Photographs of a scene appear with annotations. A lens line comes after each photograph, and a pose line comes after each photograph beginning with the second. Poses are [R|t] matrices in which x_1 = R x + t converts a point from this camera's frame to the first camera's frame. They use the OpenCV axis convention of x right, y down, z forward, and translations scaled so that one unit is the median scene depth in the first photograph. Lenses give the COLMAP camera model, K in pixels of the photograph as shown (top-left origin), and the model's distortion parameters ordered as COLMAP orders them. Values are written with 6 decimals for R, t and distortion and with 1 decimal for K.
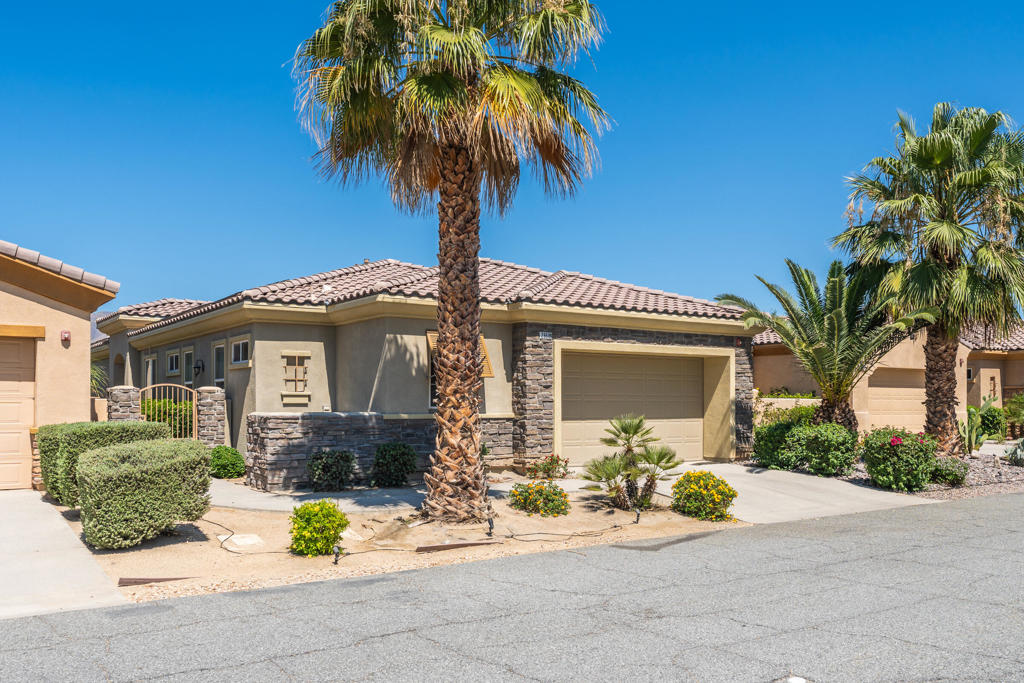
lens RADIAL K [[732.4, 0, 512.2], [0, 732.4, 346.0], [0, 0, 1]] dist [-0.004045, 0.002412]
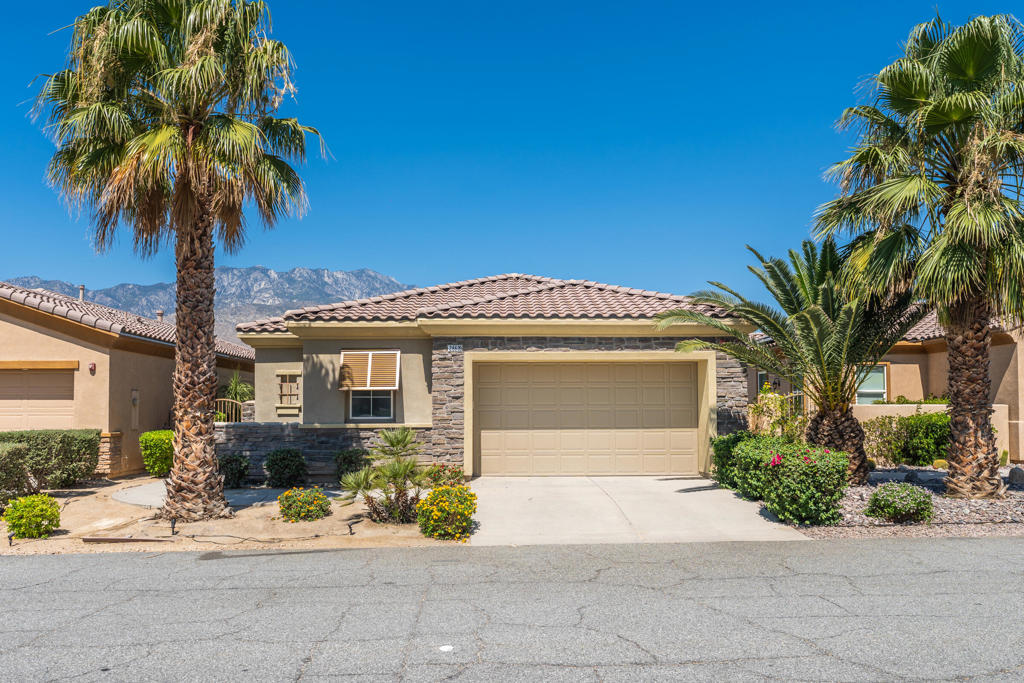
lens RADIAL K [[677.0, 0, 512.1], [0, 677.0, 337.6], [0, 0, 1]] dist [-0.004442, -0.002086]
pose [[0.888232, -0.053260, -0.456298, 0.561598], [0.041434, 0.998496, -0.035890, 0.008607], [0.457523, 0.012972, 0.889103, 0.184027]]
